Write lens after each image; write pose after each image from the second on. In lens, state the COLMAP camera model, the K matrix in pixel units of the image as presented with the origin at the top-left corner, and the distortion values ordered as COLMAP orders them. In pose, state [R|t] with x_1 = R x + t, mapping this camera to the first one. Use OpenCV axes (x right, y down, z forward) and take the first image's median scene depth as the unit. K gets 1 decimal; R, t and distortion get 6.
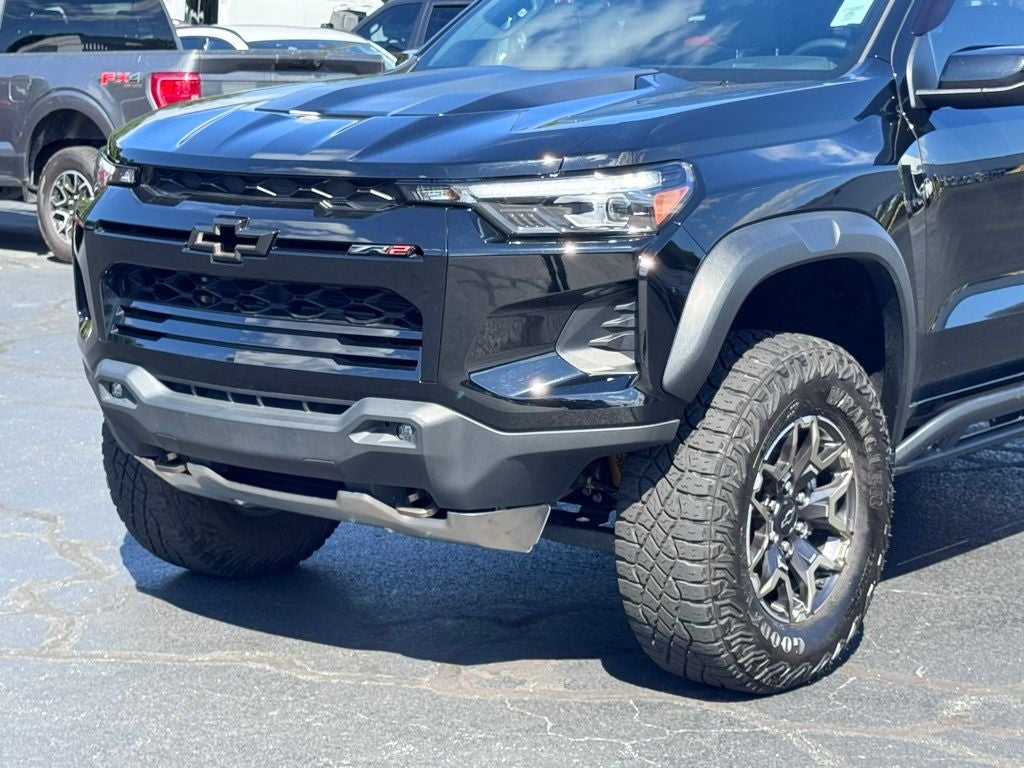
lens RADIAL K [[2204.2, 0, 512.0], [0, 2204.2, 384.0], [0, 0, 1]] dist [0.176025, -0.196015]
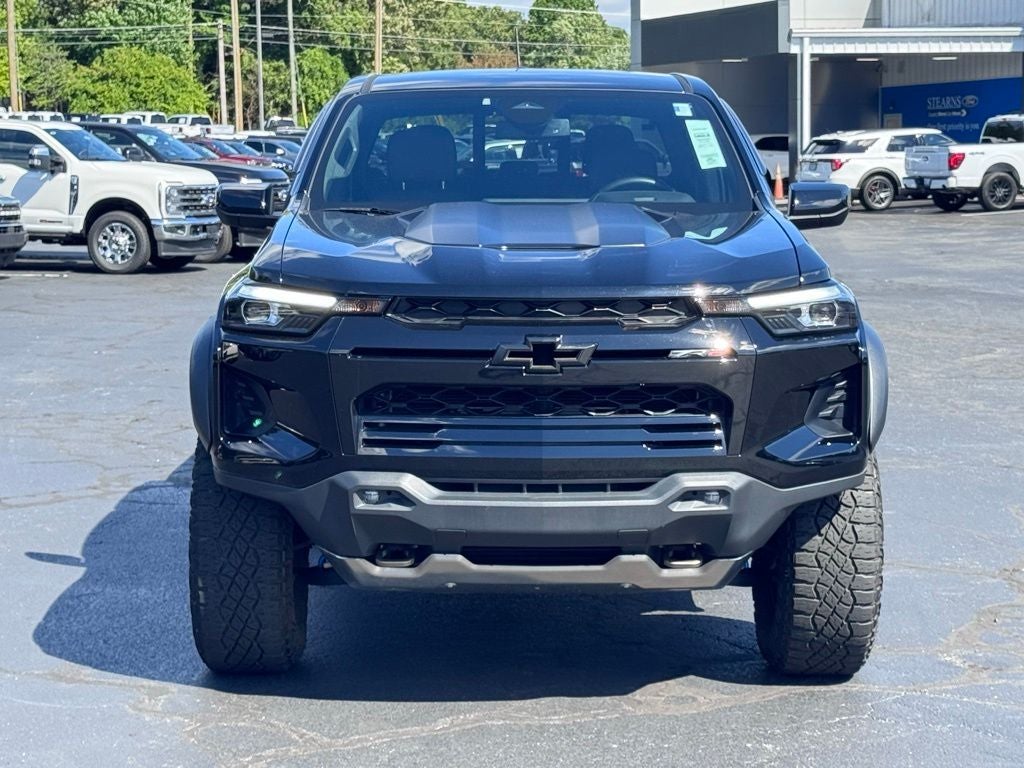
lens RADIAL K [[2204.2, 0, 512.0], [0, 2204.2, 384.0], [0, 0, 1]] dist [0.176025, -0.196015]
pose [[0.774820, -0.068267, 0.628485, -0.876324], [0.097096, 0.995207, -0.011603, -0.036885], [-0.624681, 0.070014, 0.777735, 0.087872]]
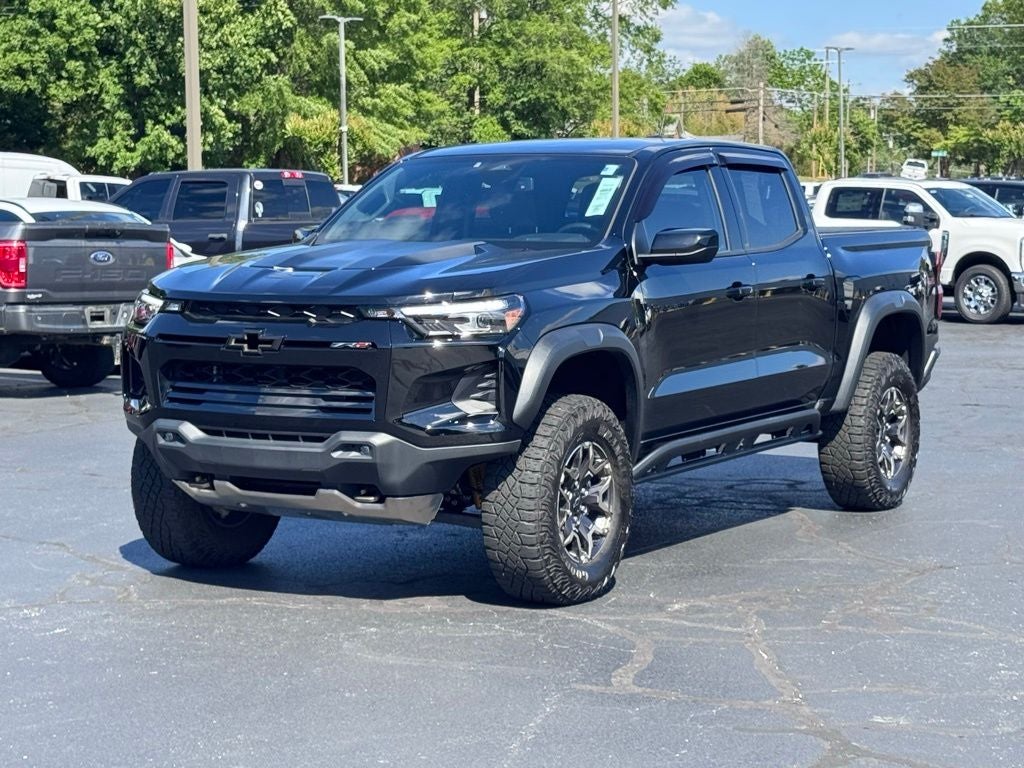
lens RADIAL K [[2204.2, 0, 512.0], [0, 2204.2, 384.0], [0, 0, 1]] dist [0.176025, -0.196015]
pose [[0.987695, -0.012661, 0.155882, -0.194253], [0.023927, 0.997217, -0.070613, 0.090886], [-0.154554, 0.073474, 0.985249, -0.696902]]
